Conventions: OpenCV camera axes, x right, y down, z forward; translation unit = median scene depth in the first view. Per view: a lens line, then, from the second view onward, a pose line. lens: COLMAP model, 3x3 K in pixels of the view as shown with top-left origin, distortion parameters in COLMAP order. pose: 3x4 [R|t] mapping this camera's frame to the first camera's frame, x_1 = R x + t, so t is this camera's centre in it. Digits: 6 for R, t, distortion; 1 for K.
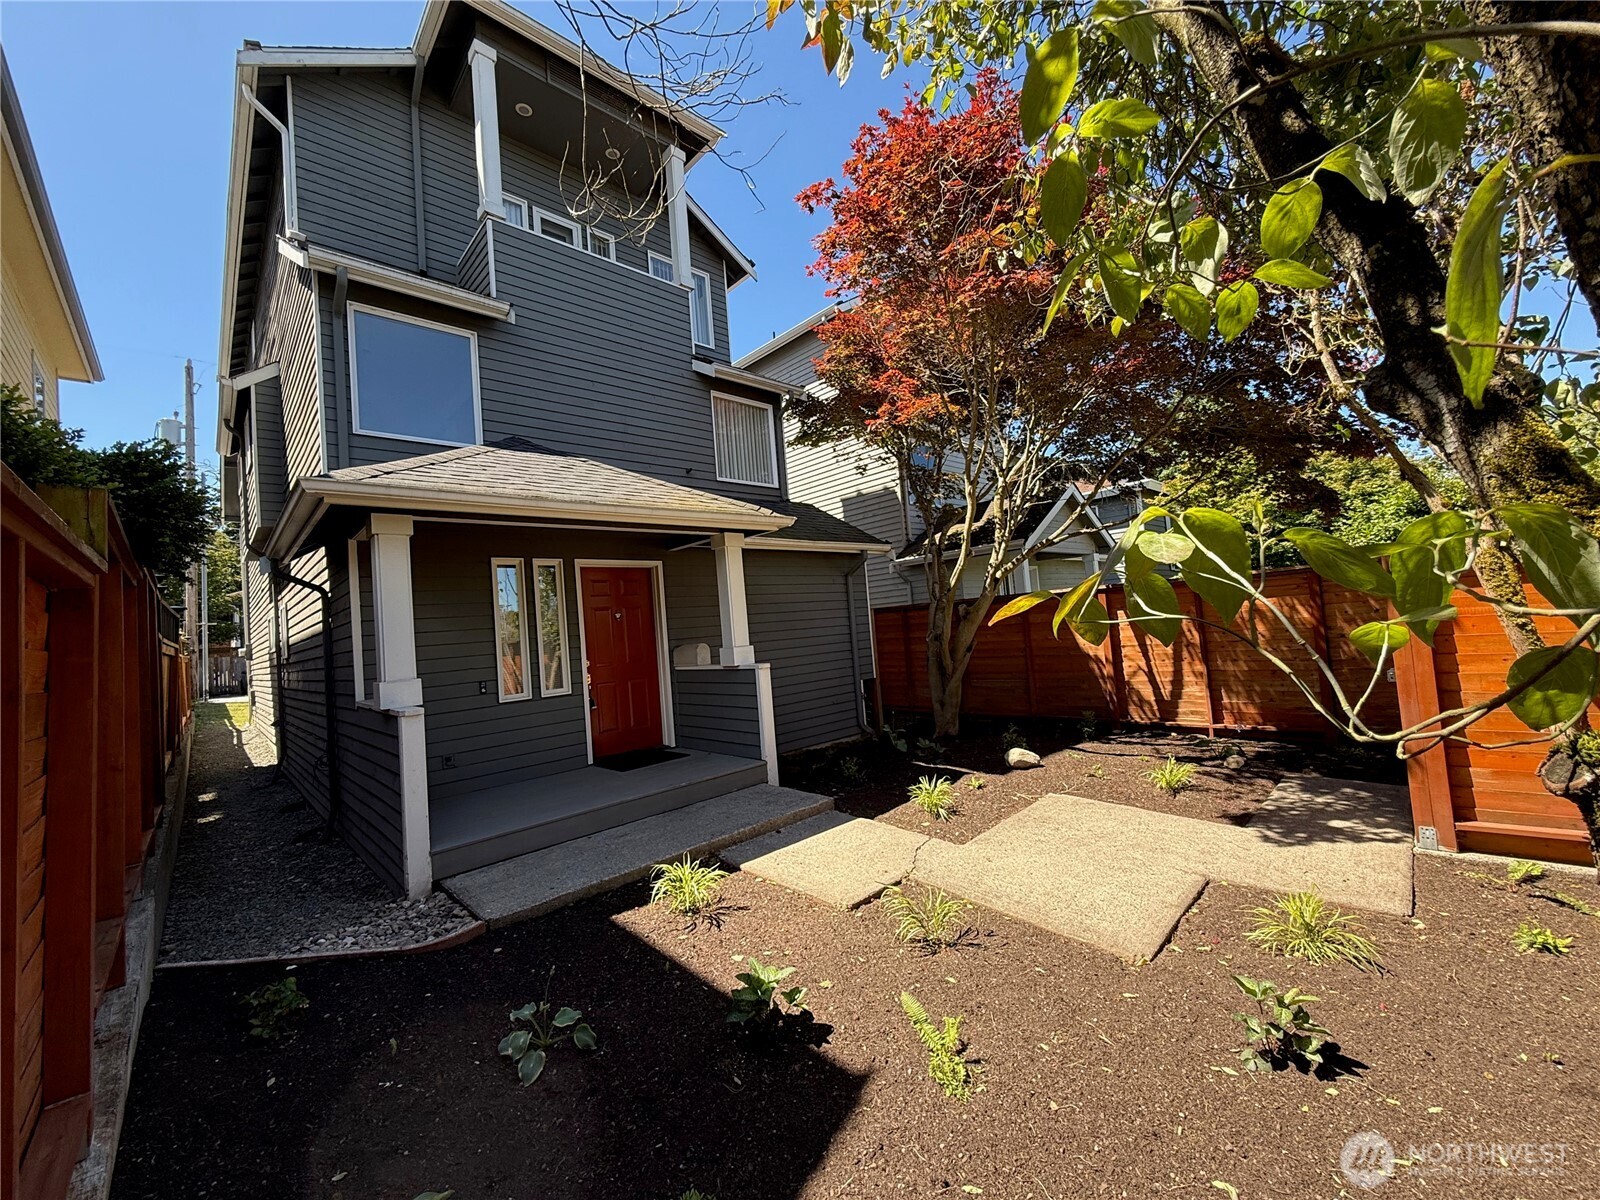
lens RADIAL K [[631.7, 0, 800.0], [0, 631.7, 600.0], [0, 0, 1]] dist [0.007647, 0.000268]
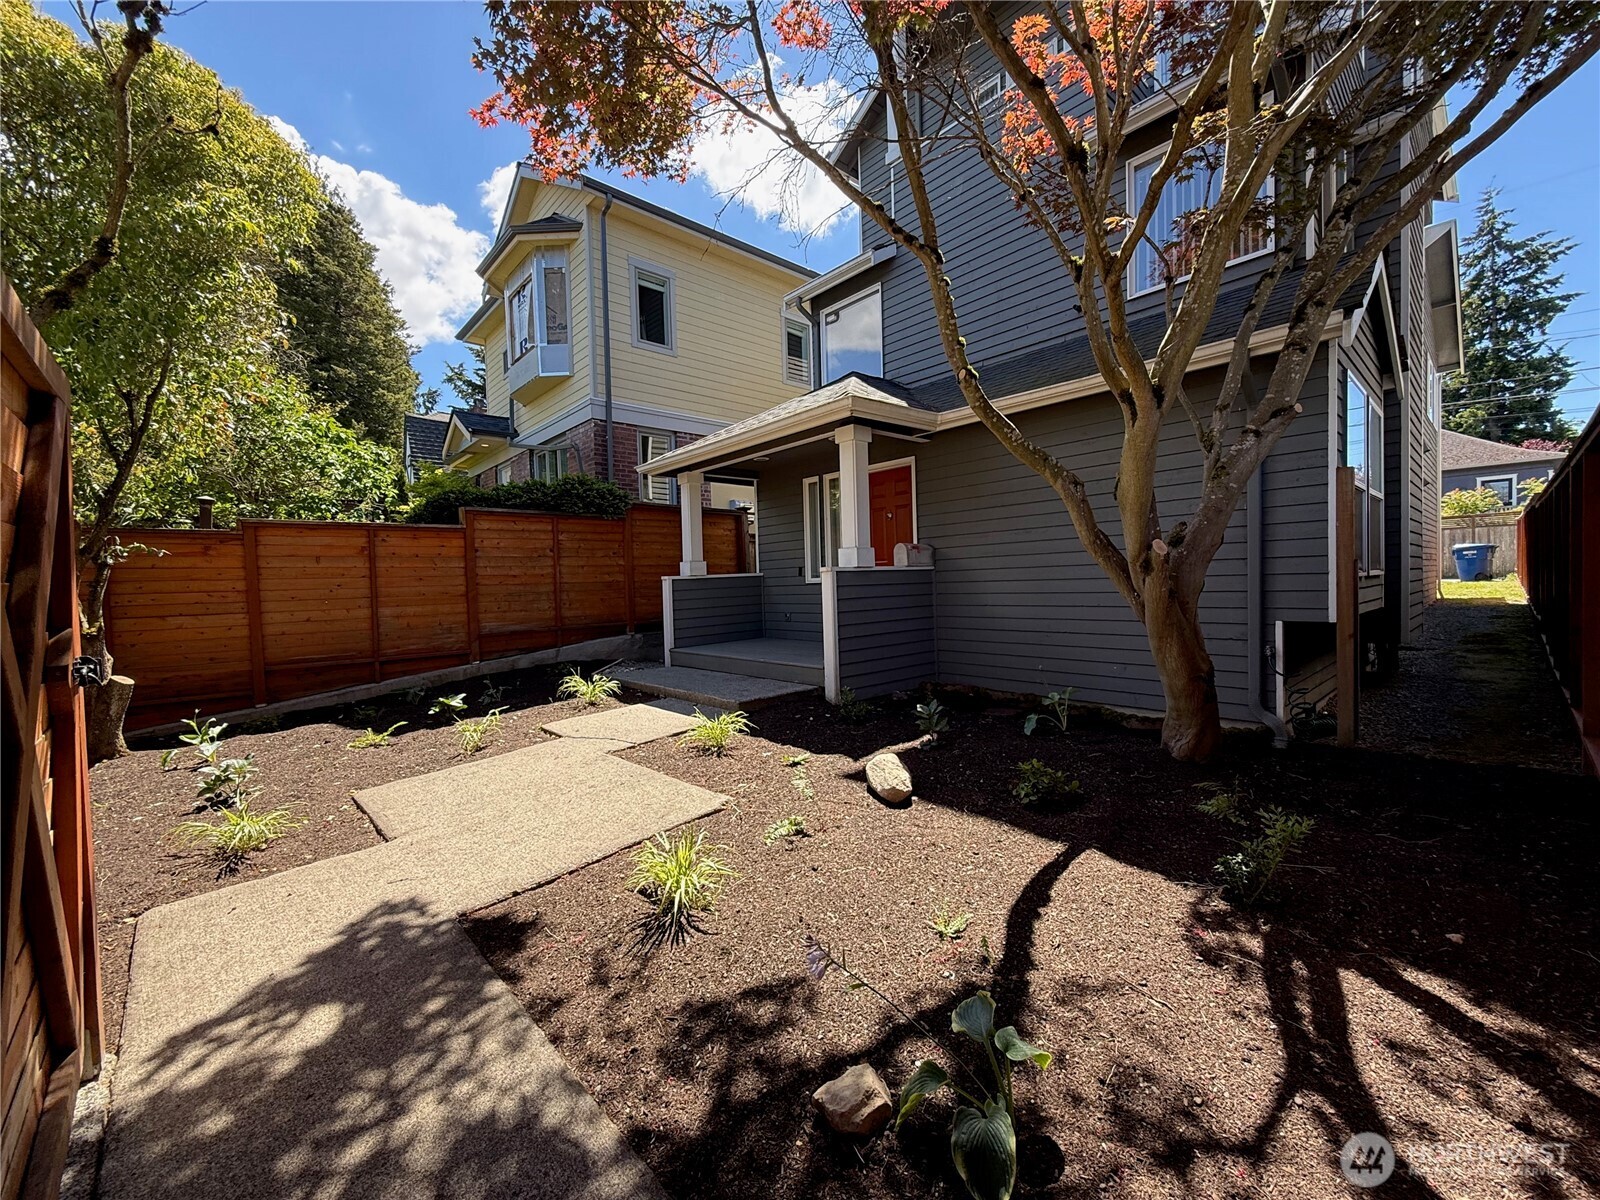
lens RADIAL K [[635.2, 0, 802.5], [0, 635.2, 598.4], [0, 0, 1]] dist [0.000462, 0.000166]
pose [[-0.021855, 0.106762, -0.994044, 1.102644], [0.078693, 0.991381, 0.104746, 0.054500], [0.996659, -0.075935, -0.030068, 1.217733]]
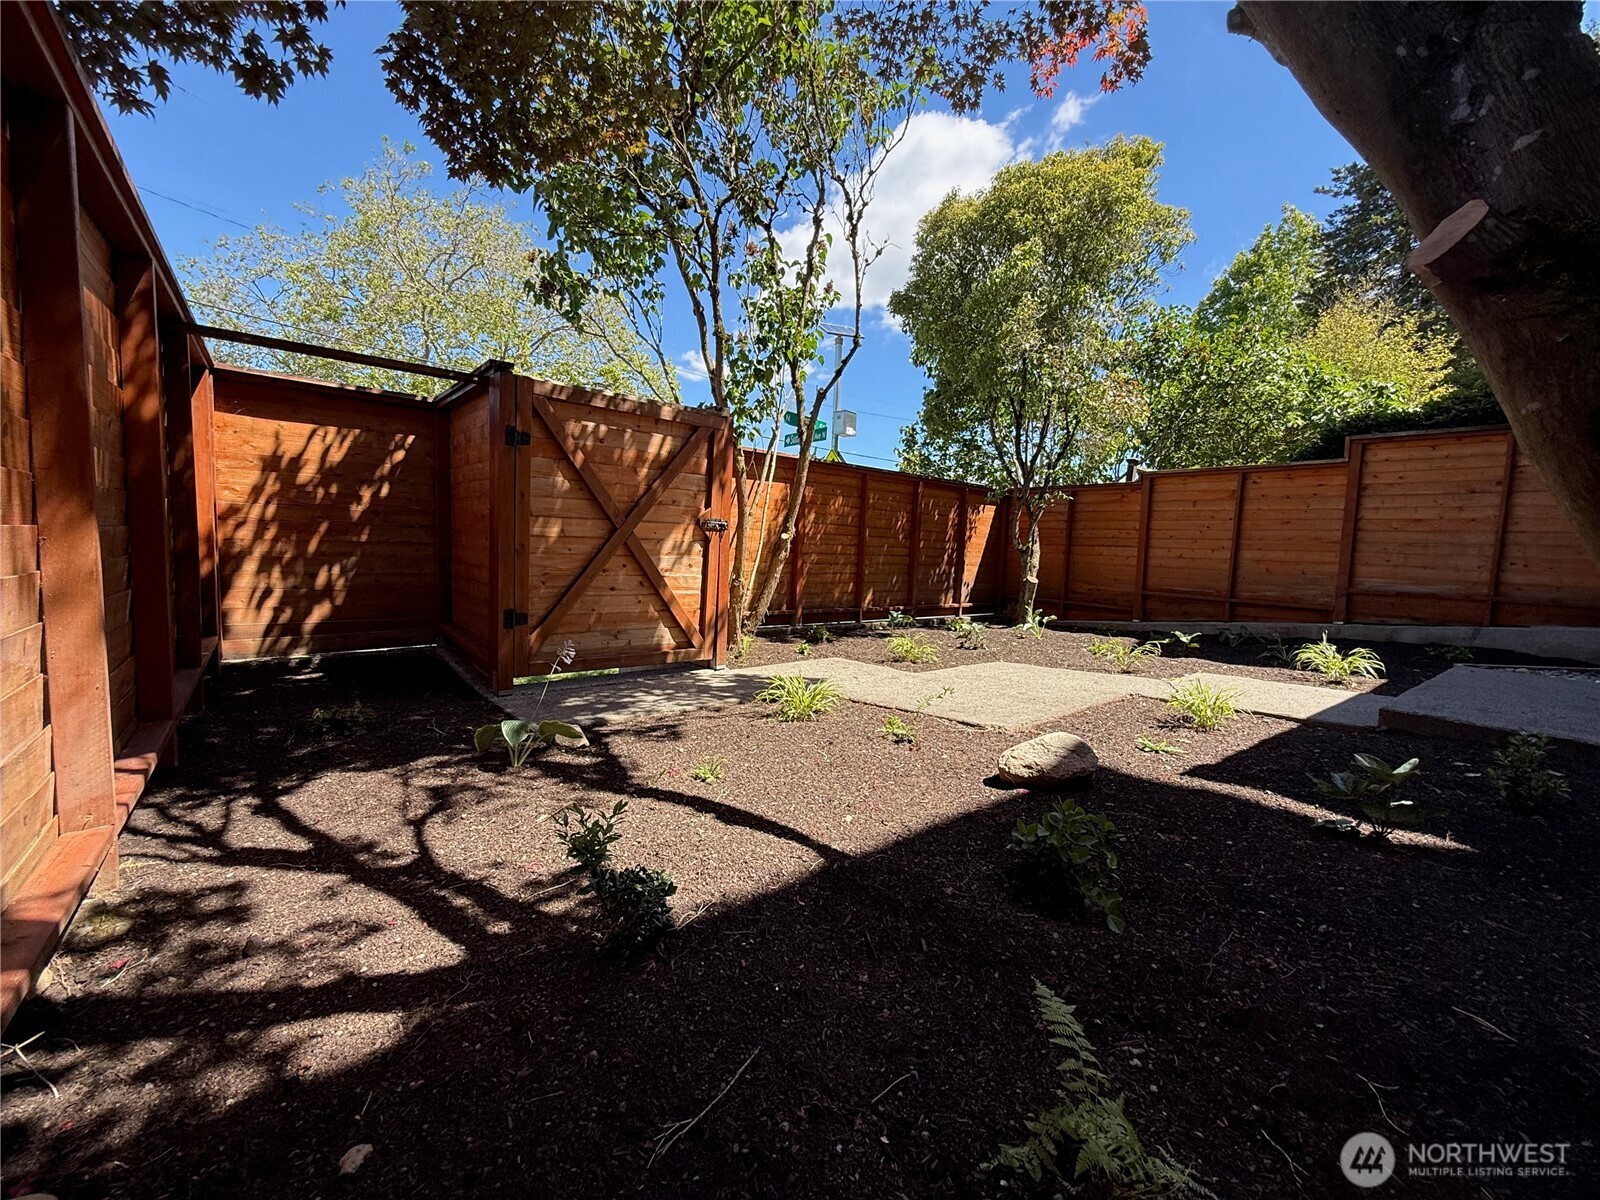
lens RADIAL K [[635.2, 0, 802.5], [0, 635.2, 598.4], [0, 0, 1]] dist [0.000462, 0.000166]
pose [[-0.996652, 0.033015, 0.074804, 0.592114], [0.035444, 0.998879, 0.031374, 0.179461], [-0.073685, 0.033920, -0.996705, 1.744461]]
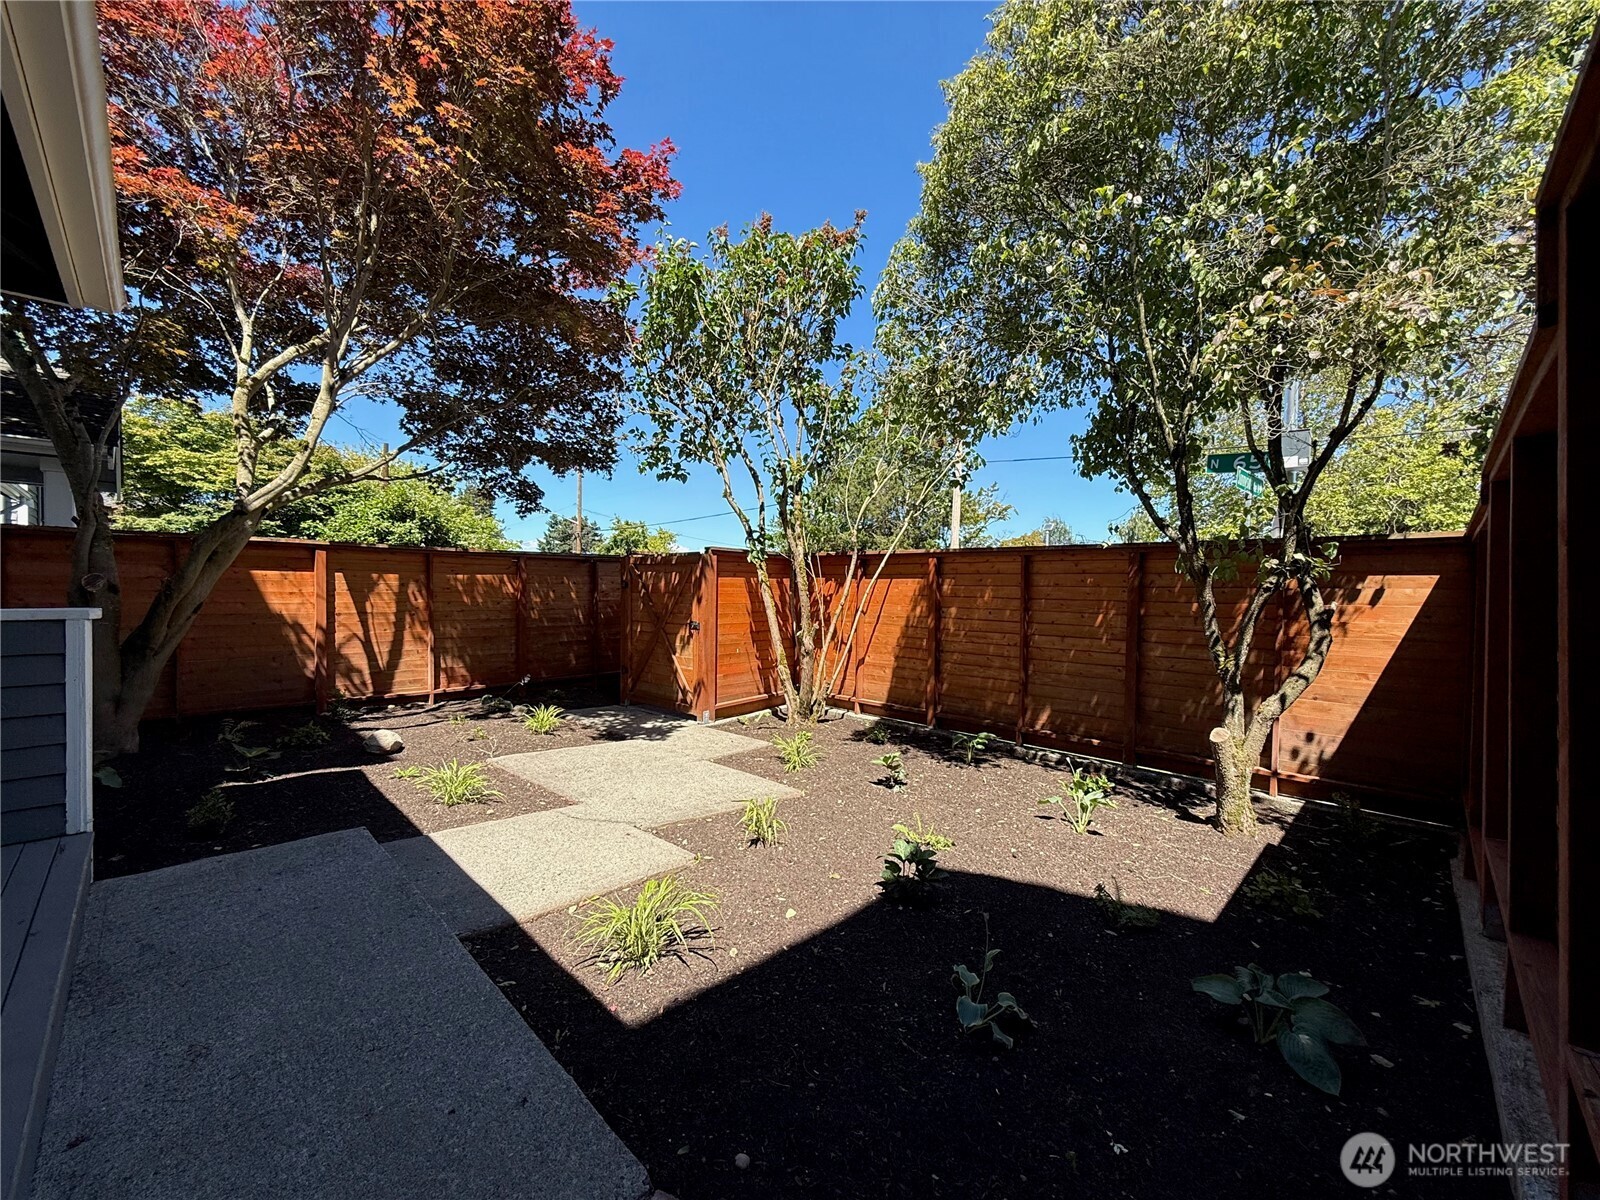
lens RADIAL K [[635.2, 0, 802.5], [0, 635.2, 598.4], [0, 0, 1]] dist [0.000462, 0.000166]
pose [[-0.042651, 0.061597, 0.997189, -0.621577], [-0.058000, 0.996262, -0.064020, 0.113617], [-0.997405, -0.060567, -0.038919, 0.646442]]
